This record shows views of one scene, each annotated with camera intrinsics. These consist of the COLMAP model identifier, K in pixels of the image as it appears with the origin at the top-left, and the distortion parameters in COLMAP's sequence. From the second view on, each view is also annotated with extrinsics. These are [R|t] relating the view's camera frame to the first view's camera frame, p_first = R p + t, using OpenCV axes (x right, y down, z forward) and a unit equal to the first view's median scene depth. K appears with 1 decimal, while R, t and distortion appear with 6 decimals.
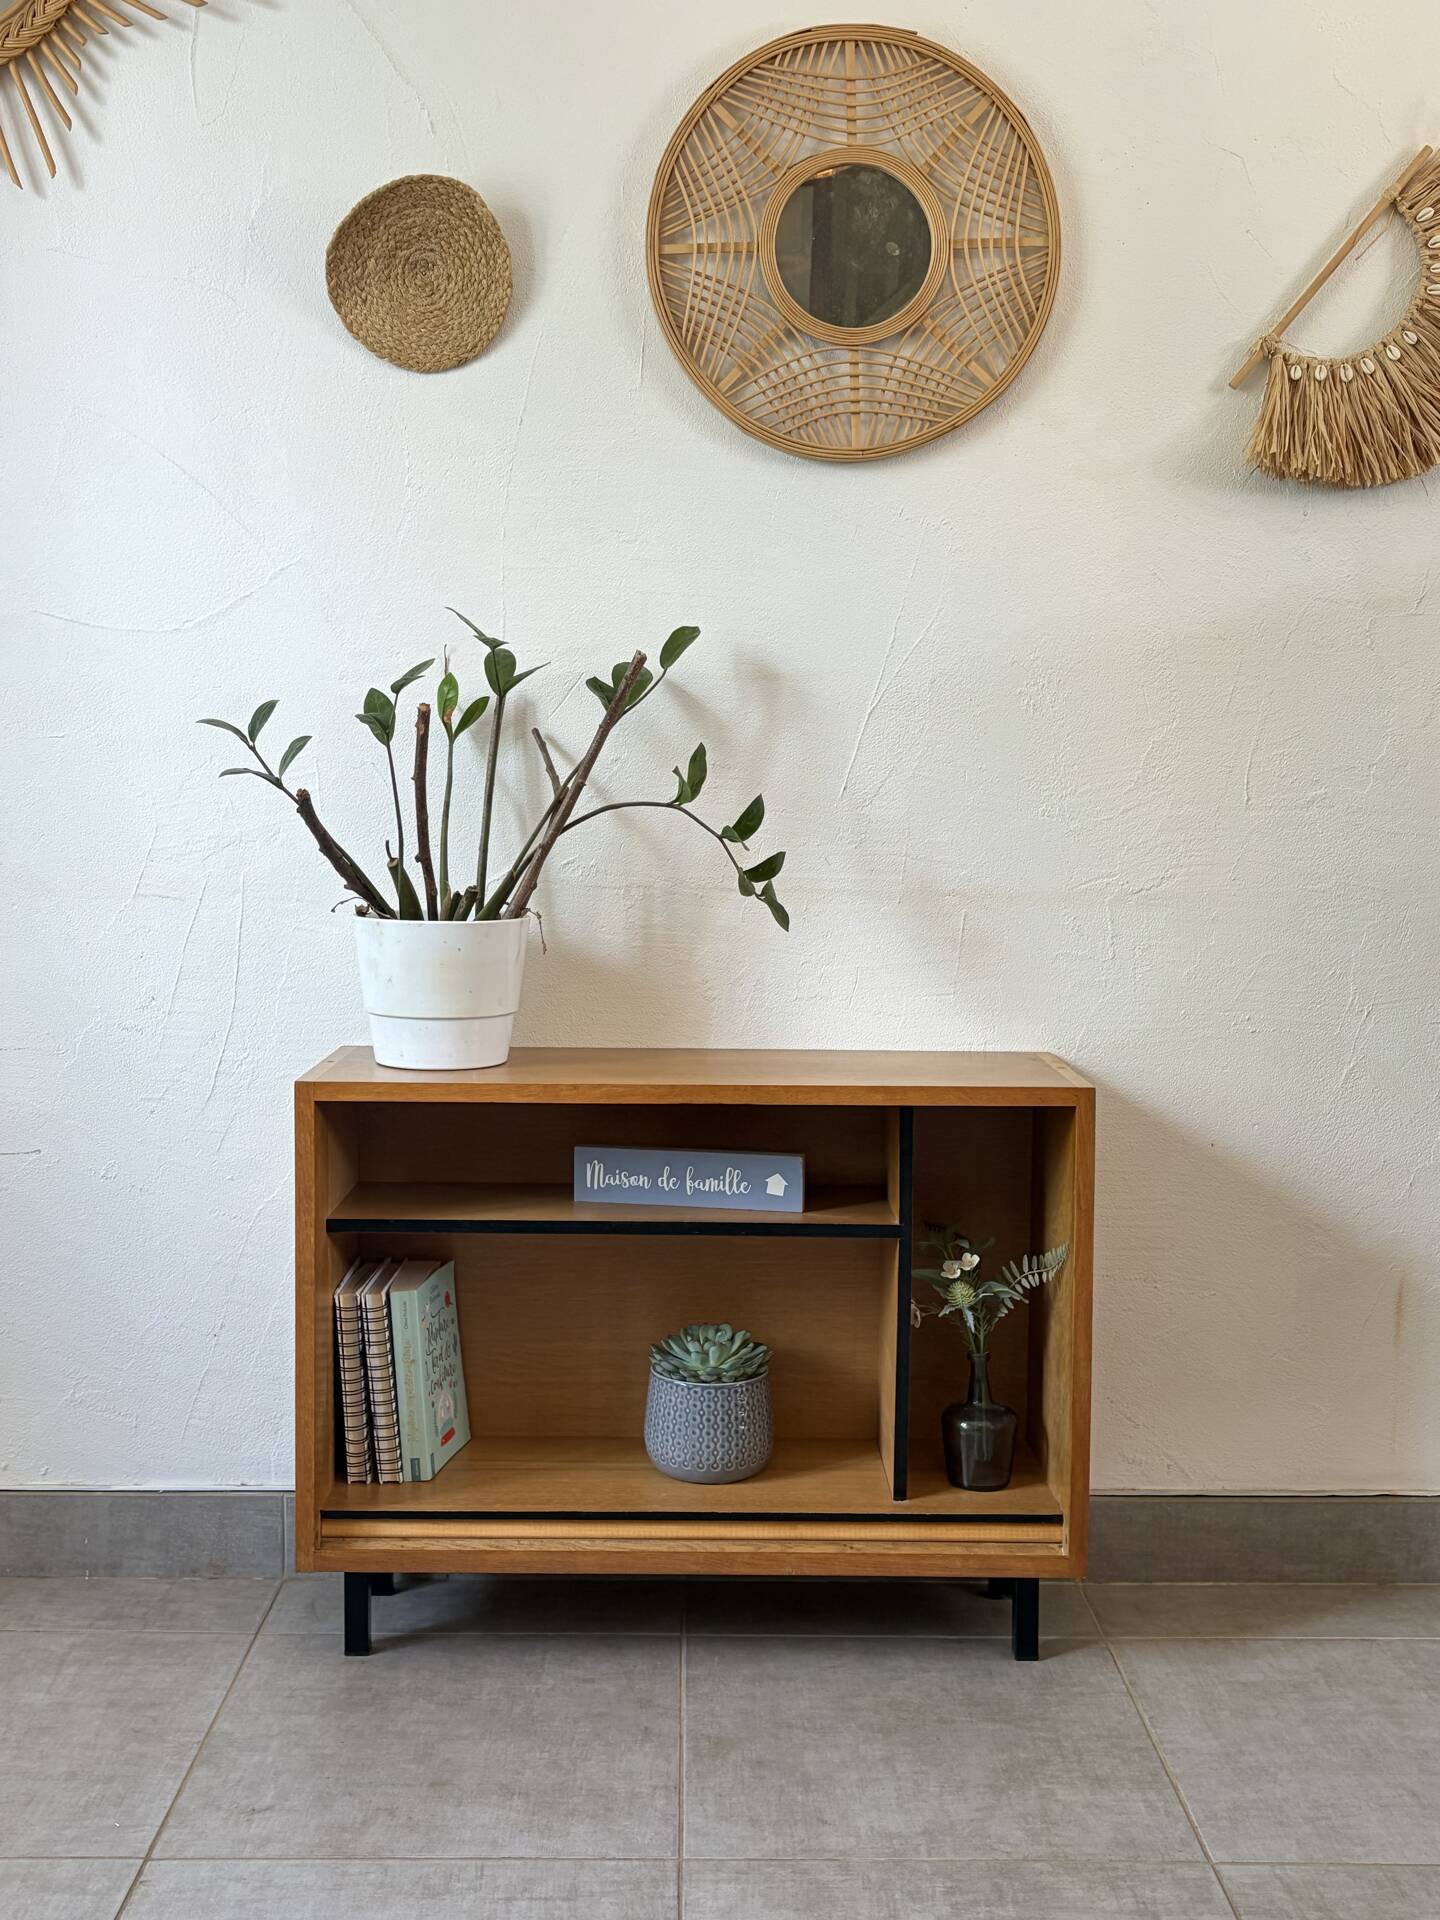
lens RADIAL K [[2071.8, 0, 711.7], [0, 2071.8, 960.7], [0, 0, 1]] dist [0.053465, 0.000000]
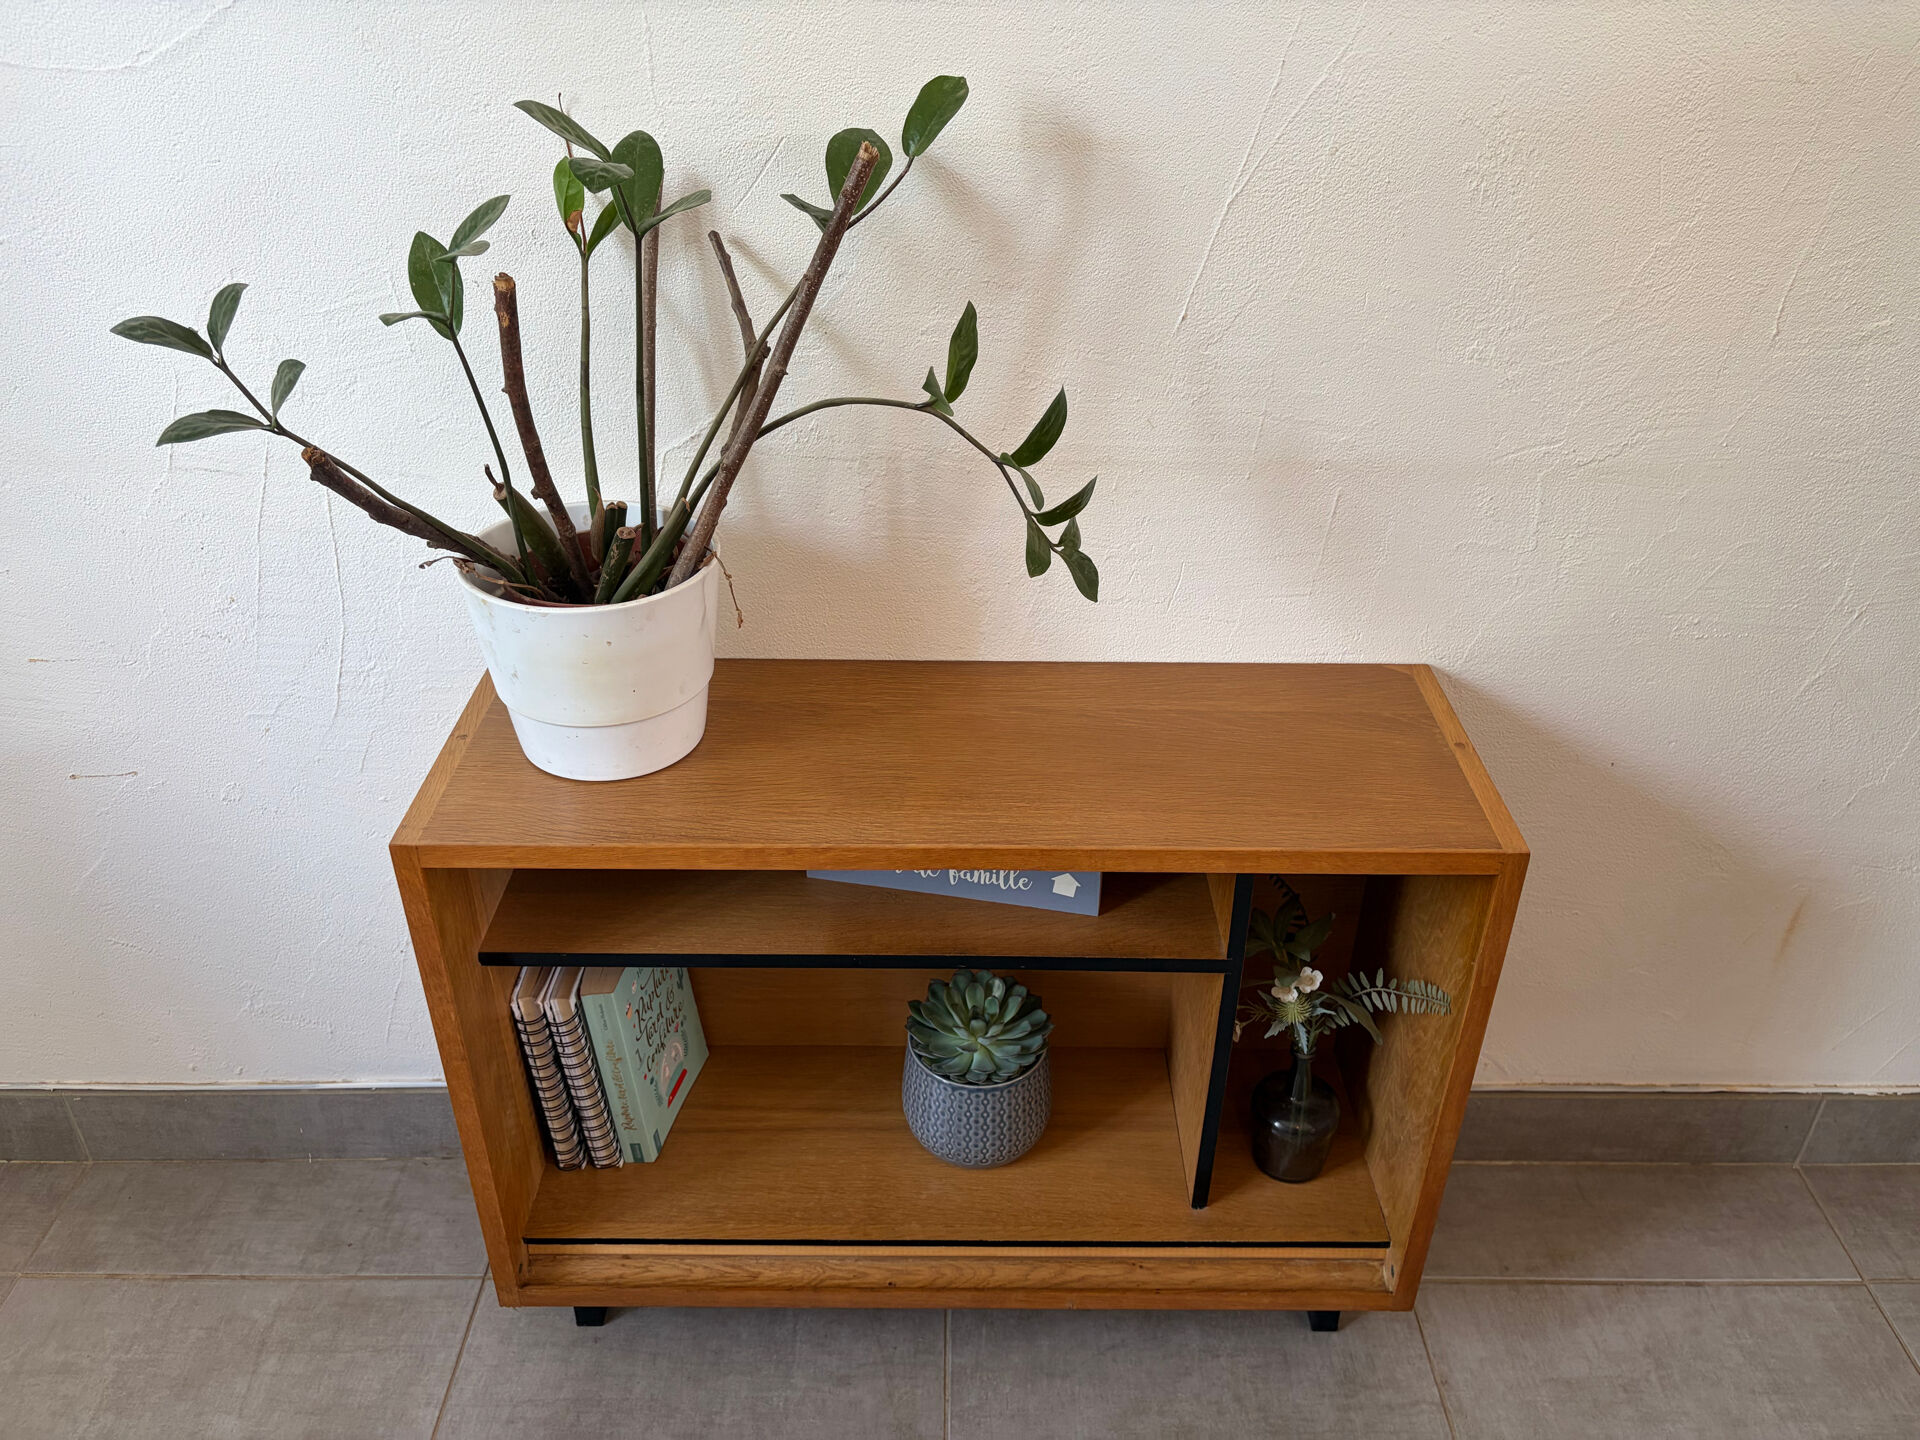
lens RADIAL K [[1461.4, 0, 968.8], [0, 1461.4, 723.6], [0, 0, 1]] dist [0.034084, -0.036940]
pose [[0.999989, 0.003378, -0.003174, -0.003480], [-0.001581, 0.892350, 0.451341, -0.190069], [0.004357, -0.451331, 0.892346, 0.541492]]
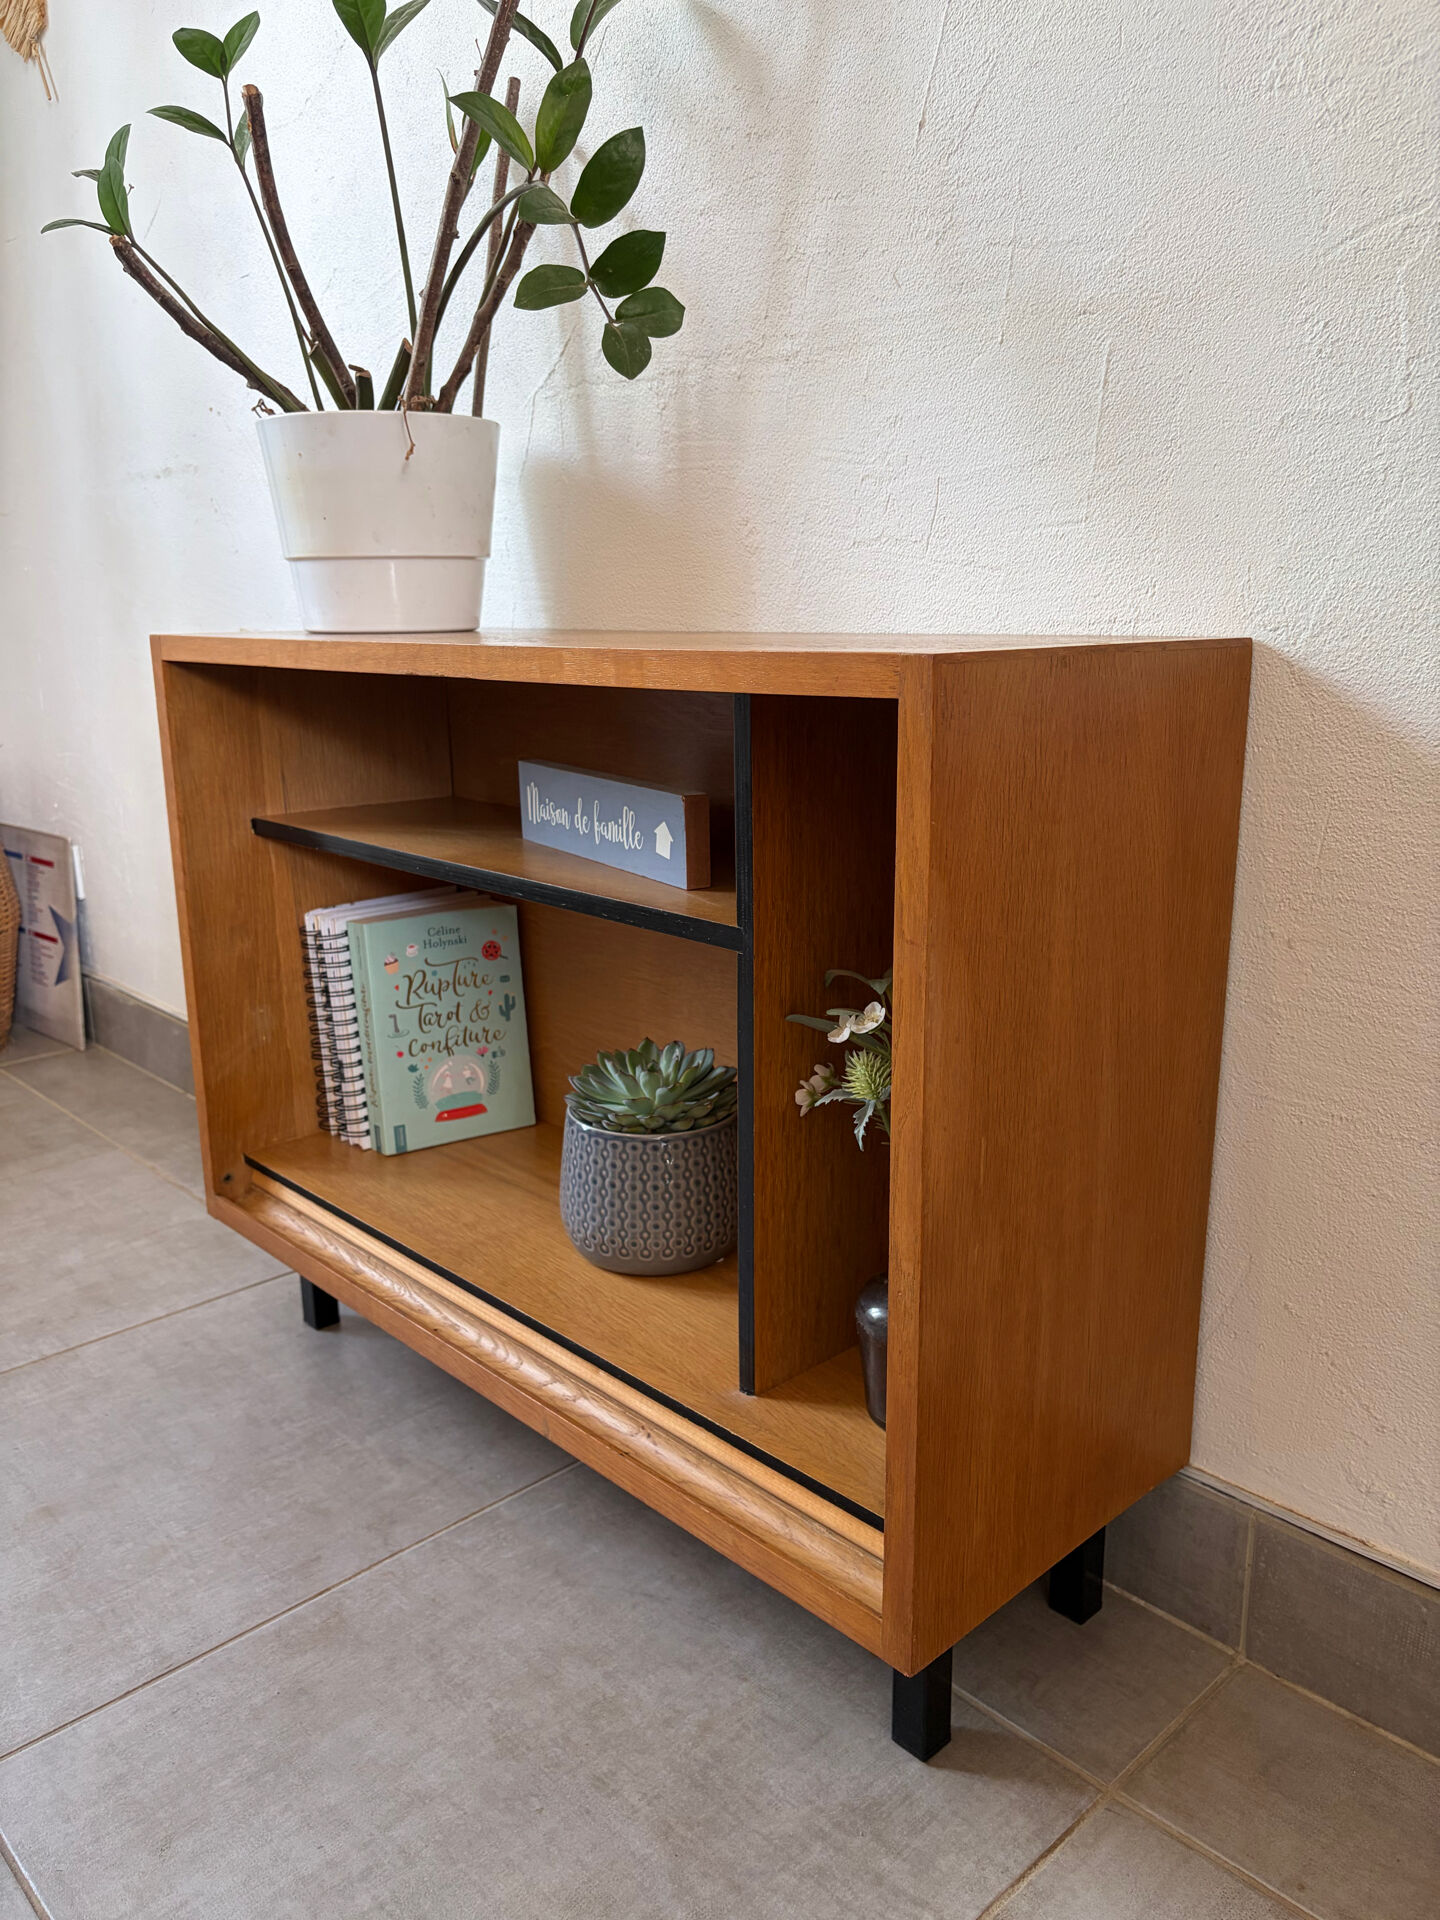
lens RADIAL K [[1461.4, 0, 714.8], [0, 1461.4, 974.2], [0, 0, 1]] dist [0.034084, -0.036940]
pose [[0.678707, 0.166534, -0.715279, 0.354332], [-0.046363, 0.981724, 0.184576, 0.067410], [0.732944, -0.092111, 0.674024, 0.717352]]
